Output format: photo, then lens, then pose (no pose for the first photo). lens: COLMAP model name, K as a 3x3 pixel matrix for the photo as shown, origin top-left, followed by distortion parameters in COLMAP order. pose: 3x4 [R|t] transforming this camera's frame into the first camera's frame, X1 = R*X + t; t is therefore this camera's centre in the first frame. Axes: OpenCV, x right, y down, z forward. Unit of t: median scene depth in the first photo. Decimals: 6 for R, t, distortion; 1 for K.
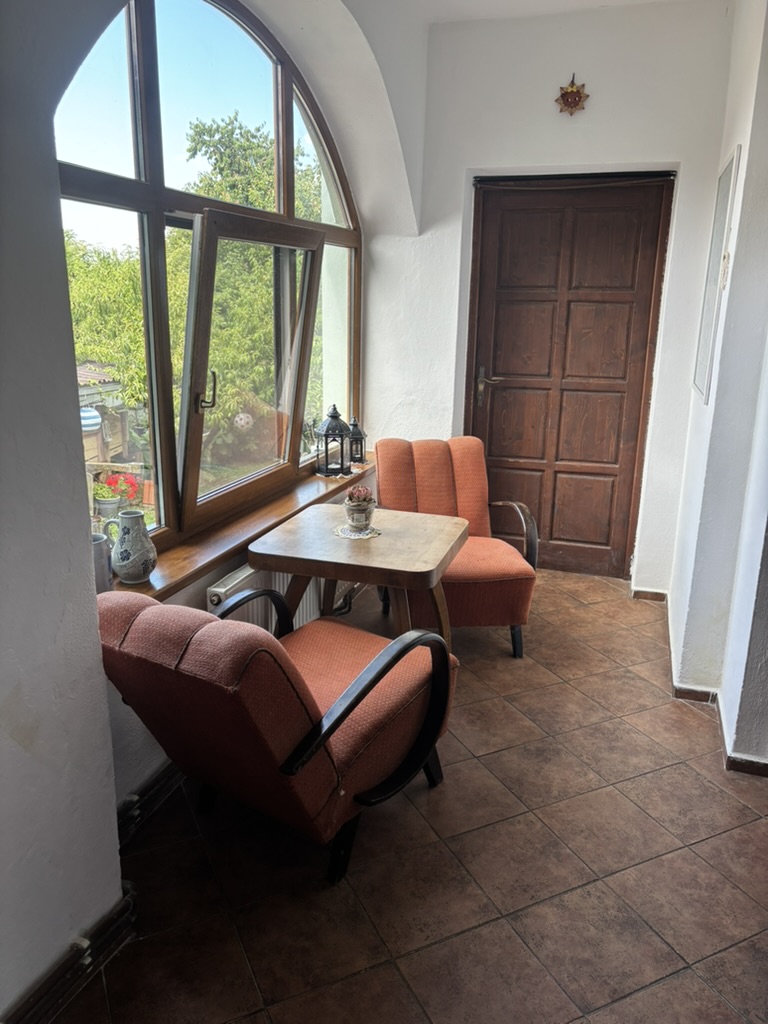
lens RADIAL K [[783.4, 0, 384.0], [0, 783.4, 512.0], [0, 0, 1]] dist [0.083799, -0.066543]
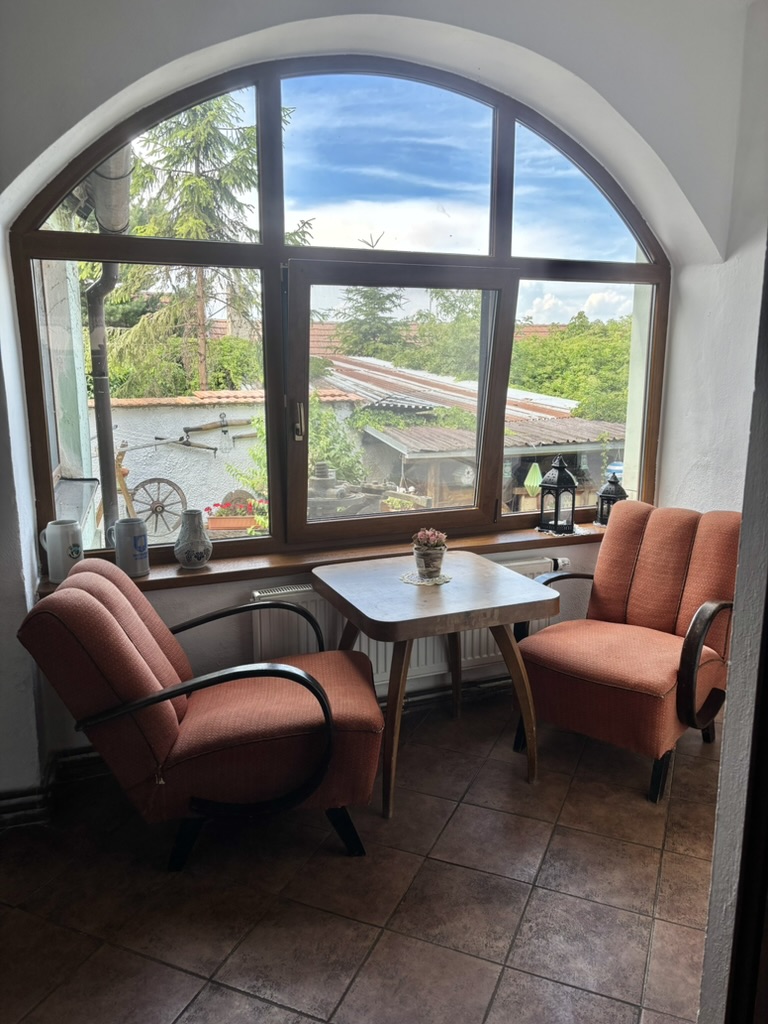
lens RADIAL K [[783.4, 0, 384.0], [0, 783.4, 512.0], [0, 0, 1]] dist [0.083799, -0.066543]
pose [[0.650293, 0.131379, -0.748237, 0.546165], [-0.189535, 0.981844, 0.007672, -0.043496], [0.735660, 0.136828, 0.663387, 0.276333]]
